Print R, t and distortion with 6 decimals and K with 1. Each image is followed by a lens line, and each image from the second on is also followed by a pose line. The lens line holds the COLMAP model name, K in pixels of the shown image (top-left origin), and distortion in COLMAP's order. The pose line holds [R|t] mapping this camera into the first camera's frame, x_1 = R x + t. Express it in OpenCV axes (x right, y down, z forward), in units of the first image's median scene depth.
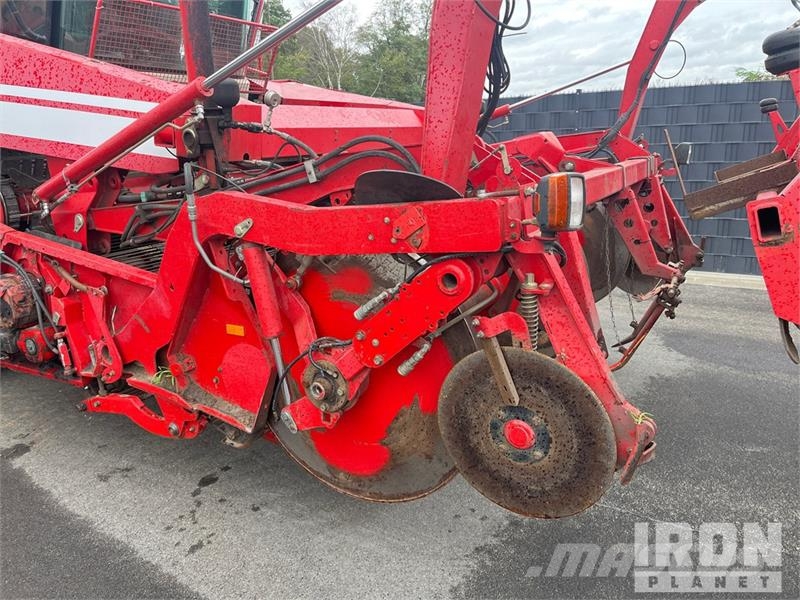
lens RADIAL K [[622.1, 0, 399.7], [0, 622.1, 269.2], [0, 0, 1]] dist [0.006217, 0.000596]
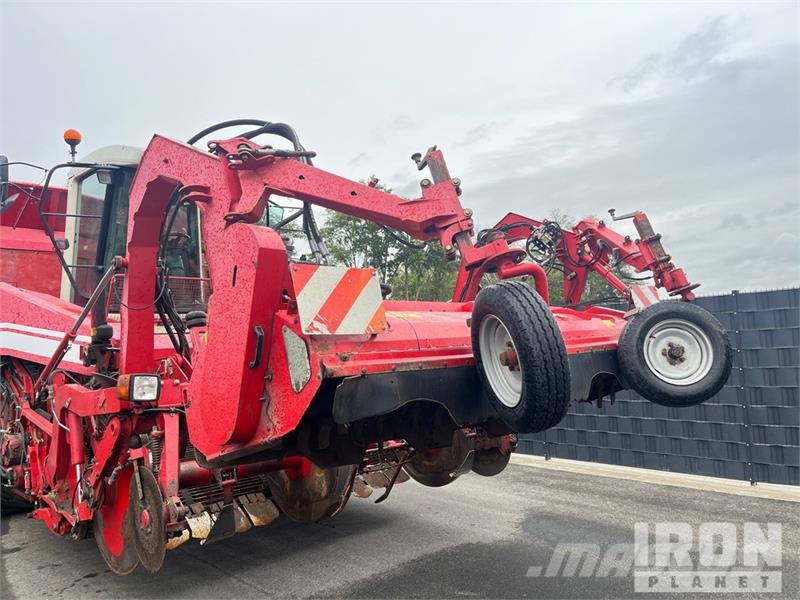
lens RADIAL K [[620.1, 0, 400.4], [0, 620.1, 302.0], [0, 0, 1]] dist [0.007833, -0.007379]
pose [[0.964632, -0.019615, -0.262870, 0.779626], [-0.050840, 0.964661, -0.258545, 0.050647], [0.258652, 0.262765, 0.929545, -0.356184]]
